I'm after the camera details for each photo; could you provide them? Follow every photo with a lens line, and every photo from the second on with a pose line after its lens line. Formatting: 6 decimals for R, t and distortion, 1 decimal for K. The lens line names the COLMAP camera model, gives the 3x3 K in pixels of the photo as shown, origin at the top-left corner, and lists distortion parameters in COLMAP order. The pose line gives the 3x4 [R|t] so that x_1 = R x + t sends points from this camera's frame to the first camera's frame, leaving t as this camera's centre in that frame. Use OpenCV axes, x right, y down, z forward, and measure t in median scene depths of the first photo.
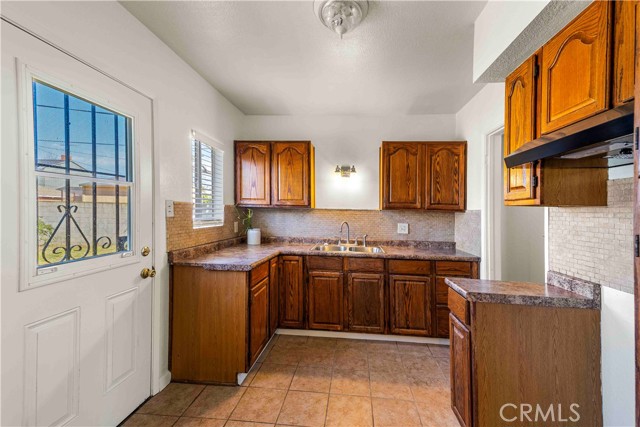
lens RADIAL K [[257.3, 0, 331.4], [0, 257.3, 206.7], [0, 0, 1]] dist [0.041937, -0.000265]
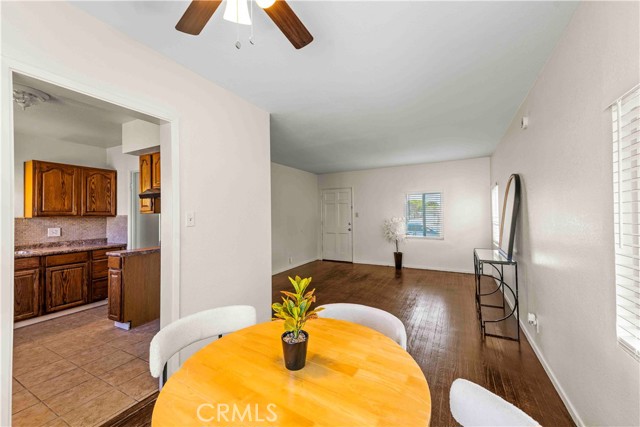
lens RADIAL K [[257.3, 0, 331.4], [0, 257.3, 206.7], [0, 0, 1]] dist [0.041937, -0.000265]
pose [[0.377070, 0.000738, 0.926184, -0.478980], [0.004173, 0.999988, -0.002495, -0.031317], [-0.926175, 0.004806, 0.377063, -0.812898]]
